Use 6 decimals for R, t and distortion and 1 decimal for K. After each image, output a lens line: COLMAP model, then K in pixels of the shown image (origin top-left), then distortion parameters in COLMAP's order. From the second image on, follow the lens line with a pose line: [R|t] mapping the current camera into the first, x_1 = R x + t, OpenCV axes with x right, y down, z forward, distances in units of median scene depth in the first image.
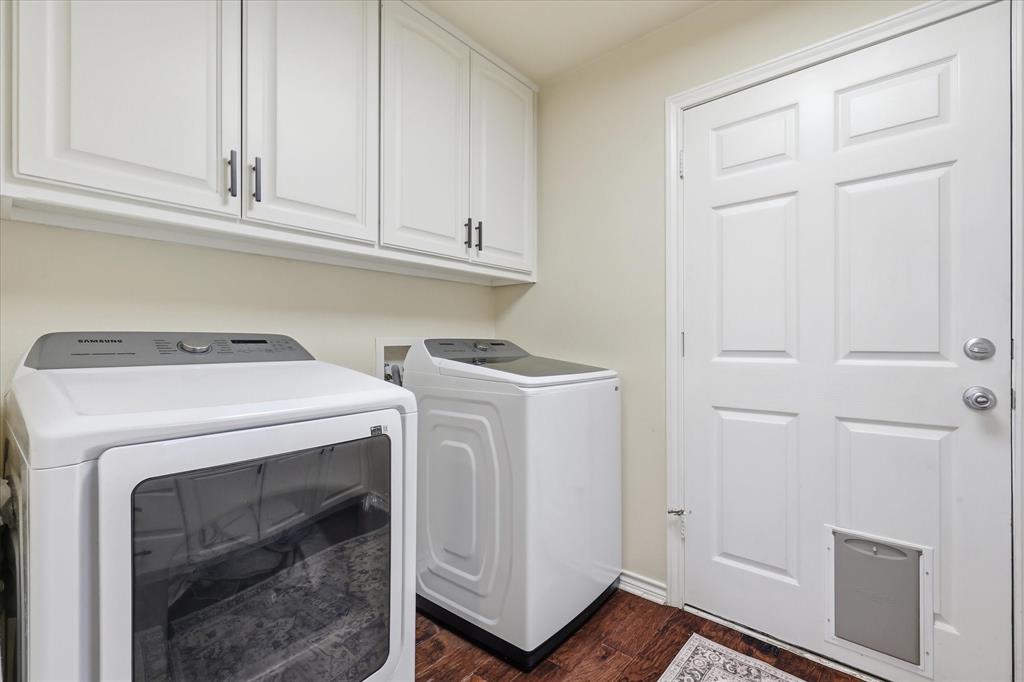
lens RADIAL K [[451.0, 0, 510.0], [0, 451.0, 342.7], [0, 0, 1]] dist [0.004374, -0.000427]
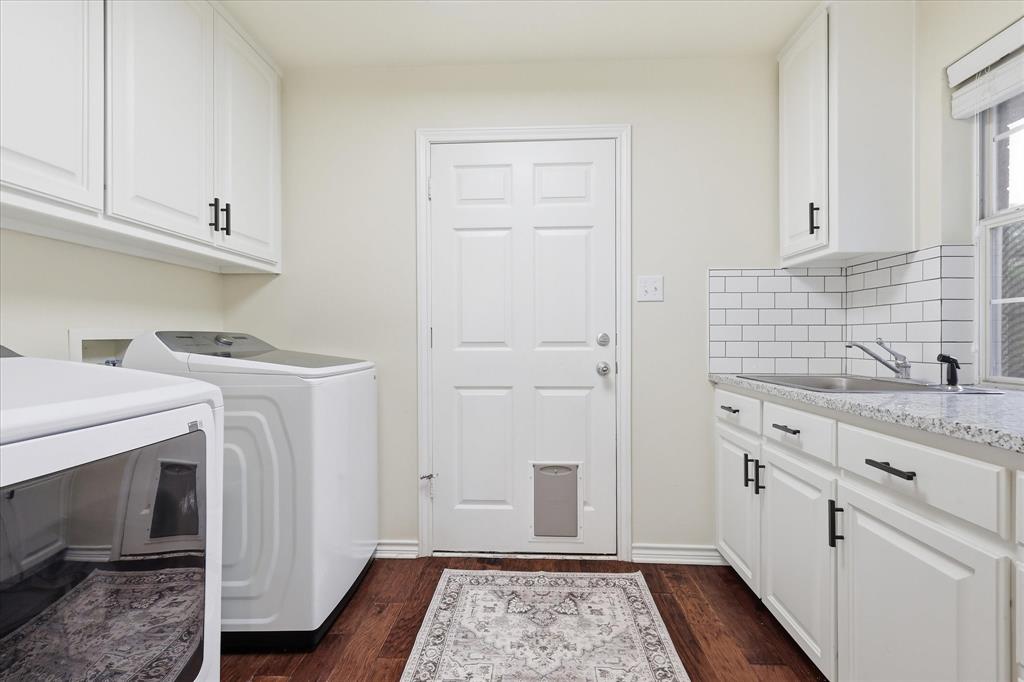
lens RADIAL K [[451.0, 0, 513.2], [0, 451.0, 339.3], [0, 0, 1]] dist [0.004374, -0.000427]
pose [[0.784495, -0.001790, 0.620132, -0.218795], [0.001217, 0.999998, 0.001348, 0.007783], [-0.620134, -0.000303, 0.784496, -0.094595]]
